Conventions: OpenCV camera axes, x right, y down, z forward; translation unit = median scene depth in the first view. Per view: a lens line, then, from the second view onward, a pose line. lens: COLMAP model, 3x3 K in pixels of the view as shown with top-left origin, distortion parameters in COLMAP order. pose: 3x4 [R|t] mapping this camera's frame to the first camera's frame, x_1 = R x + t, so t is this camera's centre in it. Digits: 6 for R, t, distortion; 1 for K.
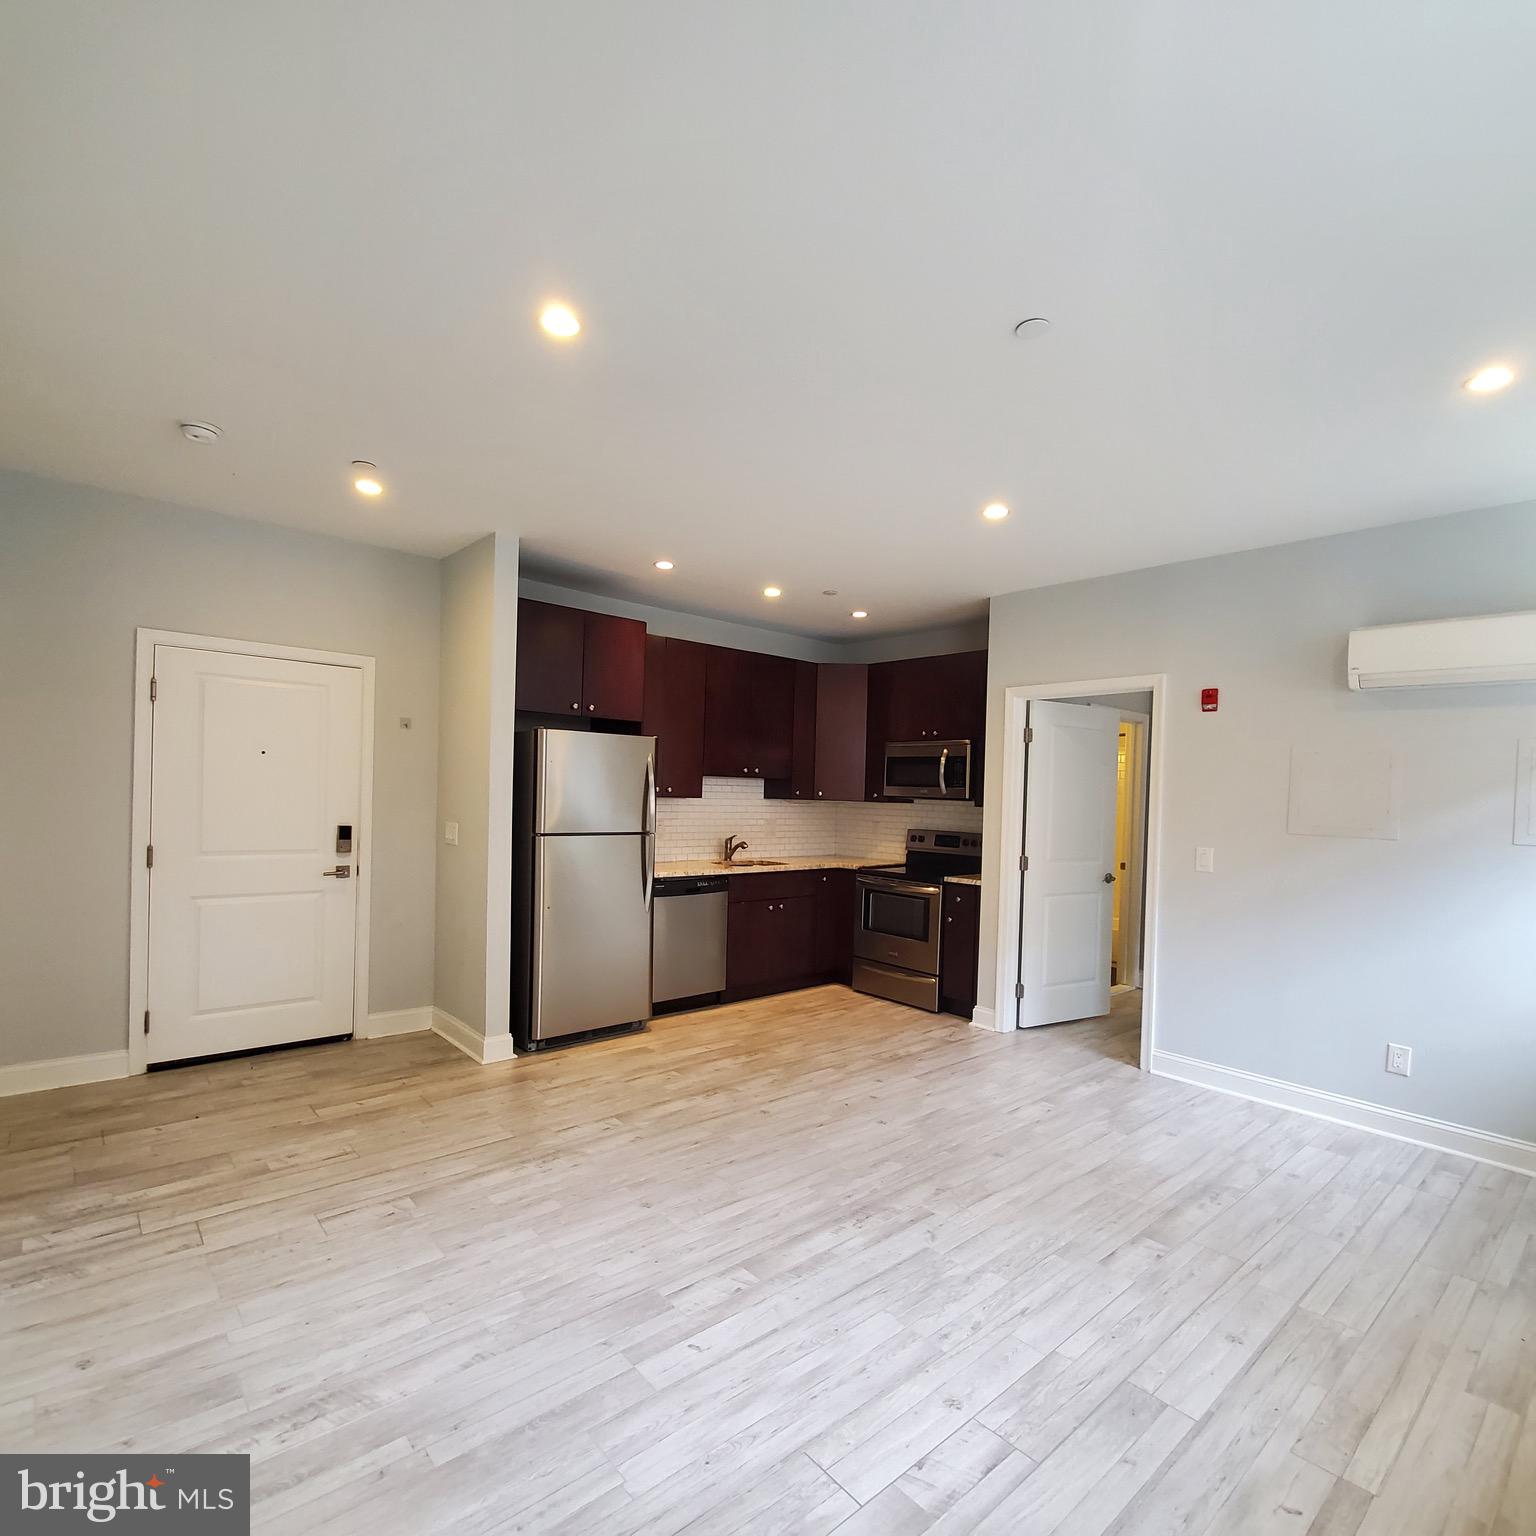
lens RADIAL K [[812.9, 0, 760.3], [0, 812.9, 806.1], [0, 0, 1]] dist [0.005891, -0.012350]
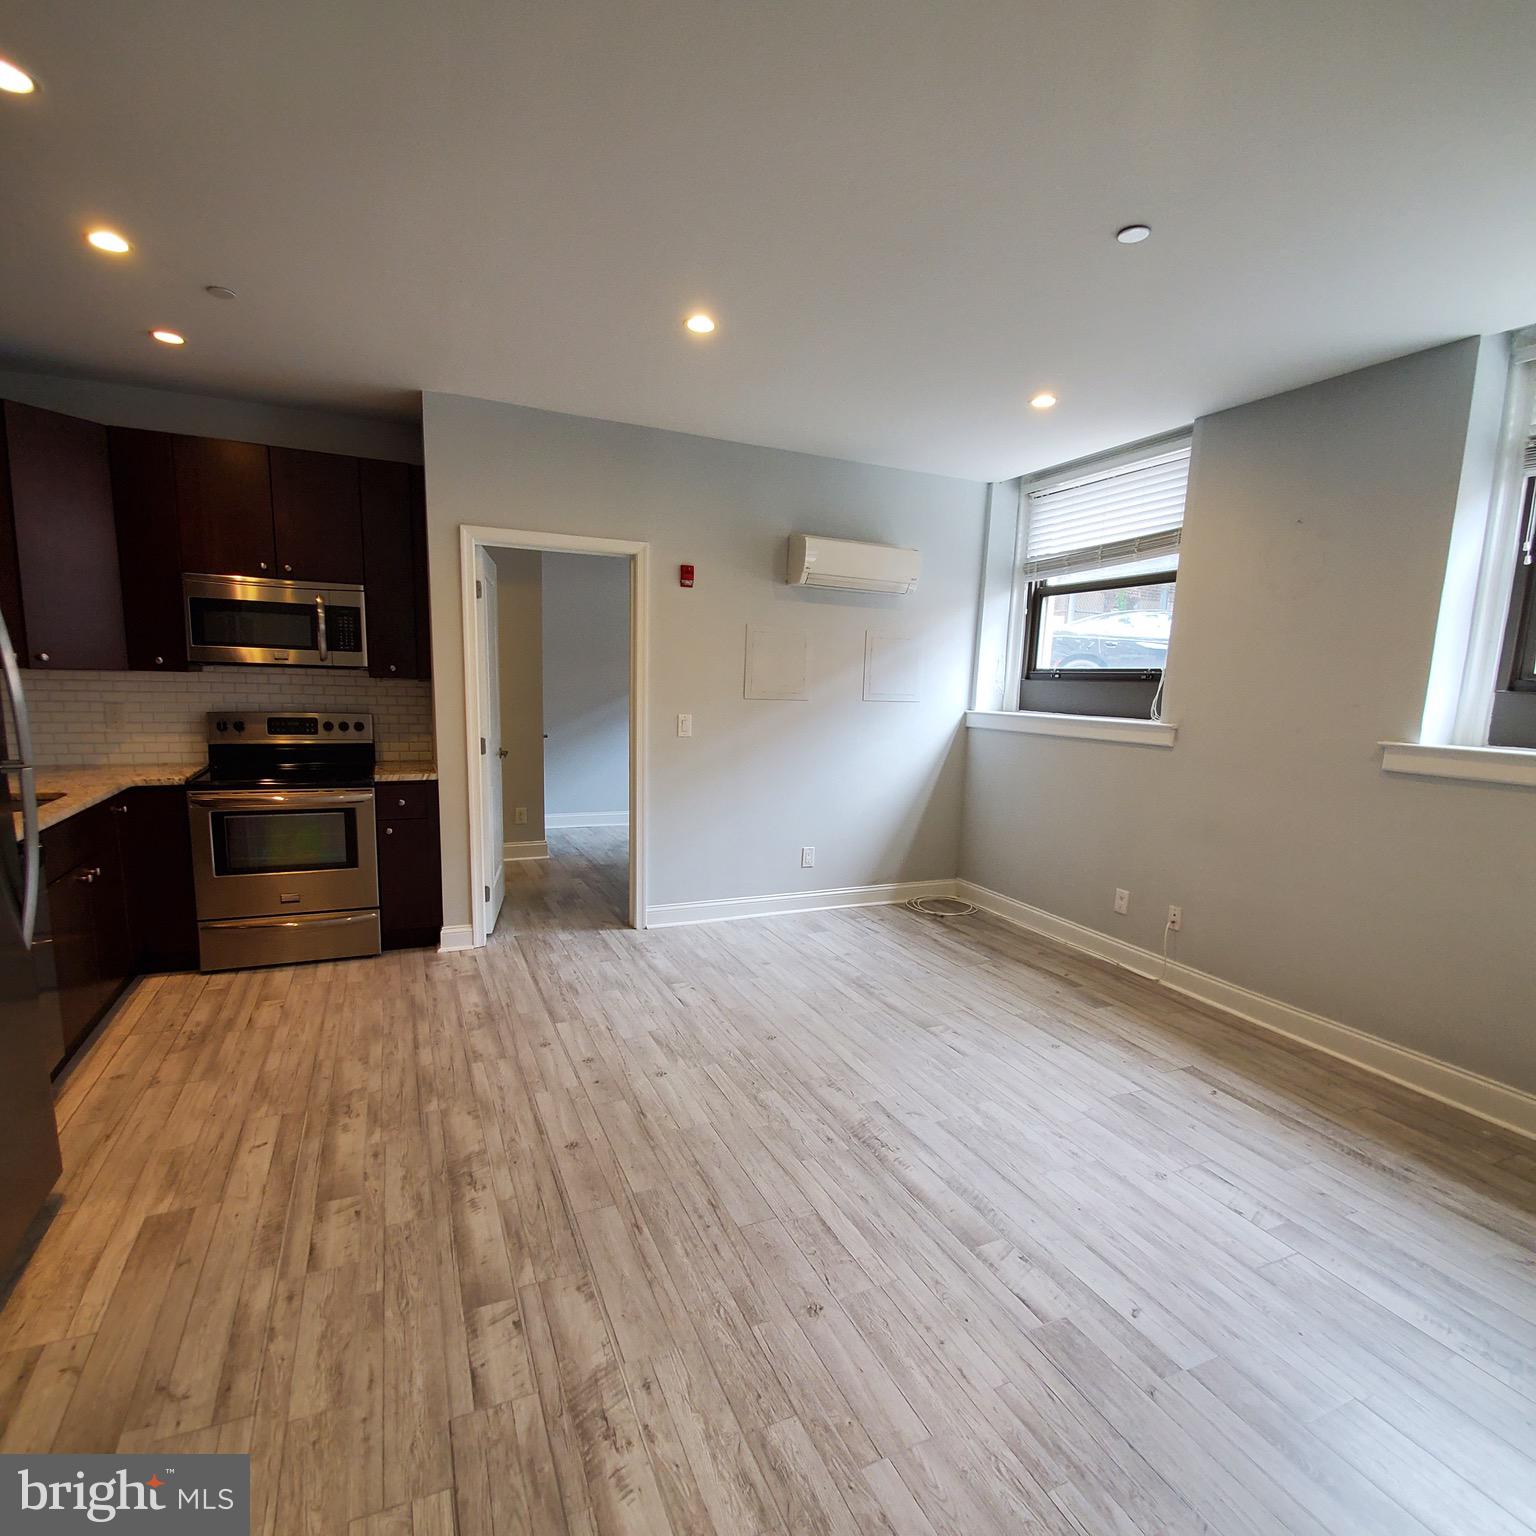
lens RADIAL K [[812.9, 0, 760.3], [0, 812.9, 806.1], [0, 0, 1]] dist [0.005891, -0.012350]
pose [[0.287428, -0.171454, 0.942332, -0.372276], [-0.003959, 0.983627, 0.180175, -0.019882], [-0.957794, -0.055518, 0.282043, 0.457503]]
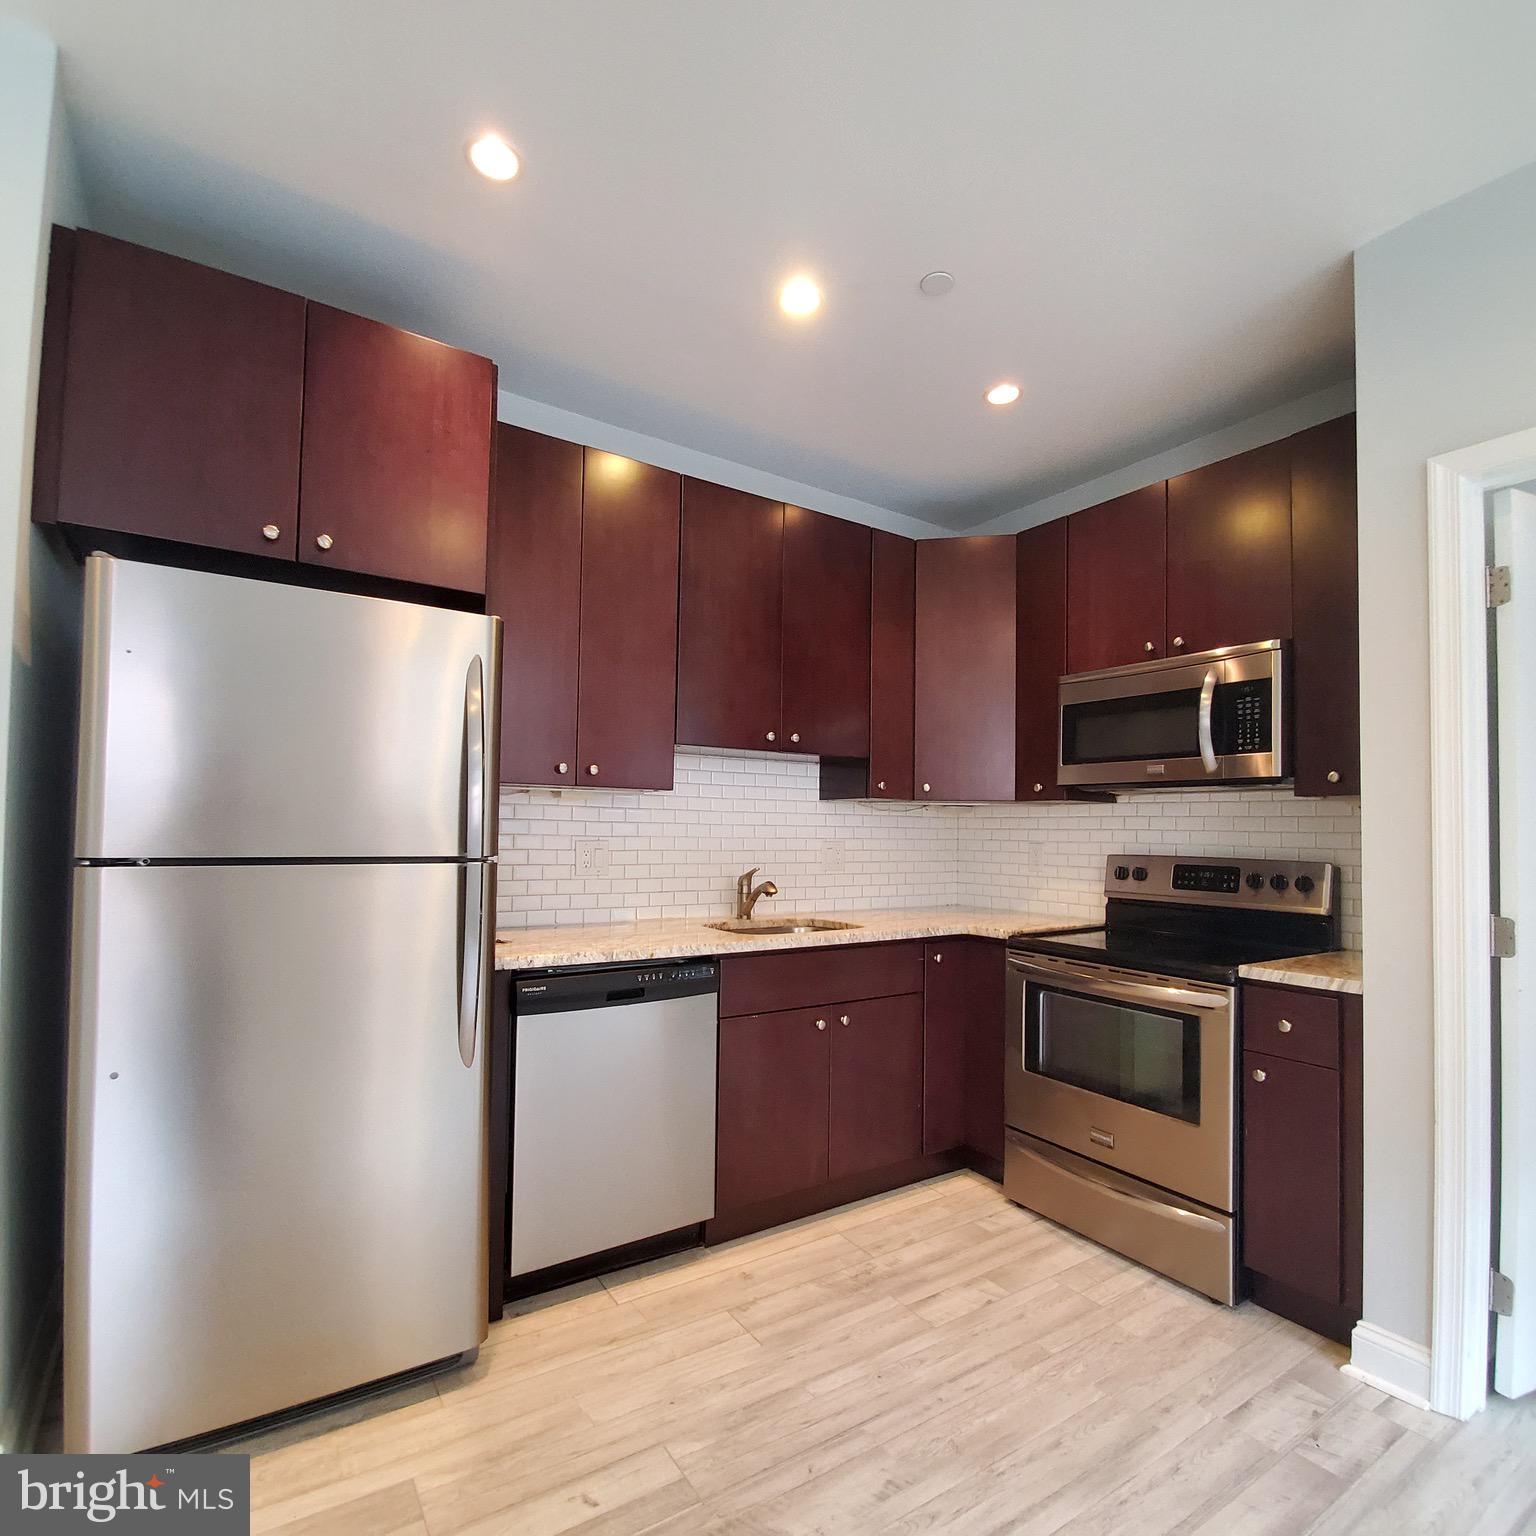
lens RADIAL K [[812.9, 0, 760.3], [0, 812.9, 806.1], [0, 0, 1]] dist [0.005891, -0.012350]
pose [[0.990627, -0.016876, -0.135546, 0.046081], [0.009977, 0.998627, -0.051417, 0.025946], [0.136228, 0.049582, 0.989436, 0.563579]]
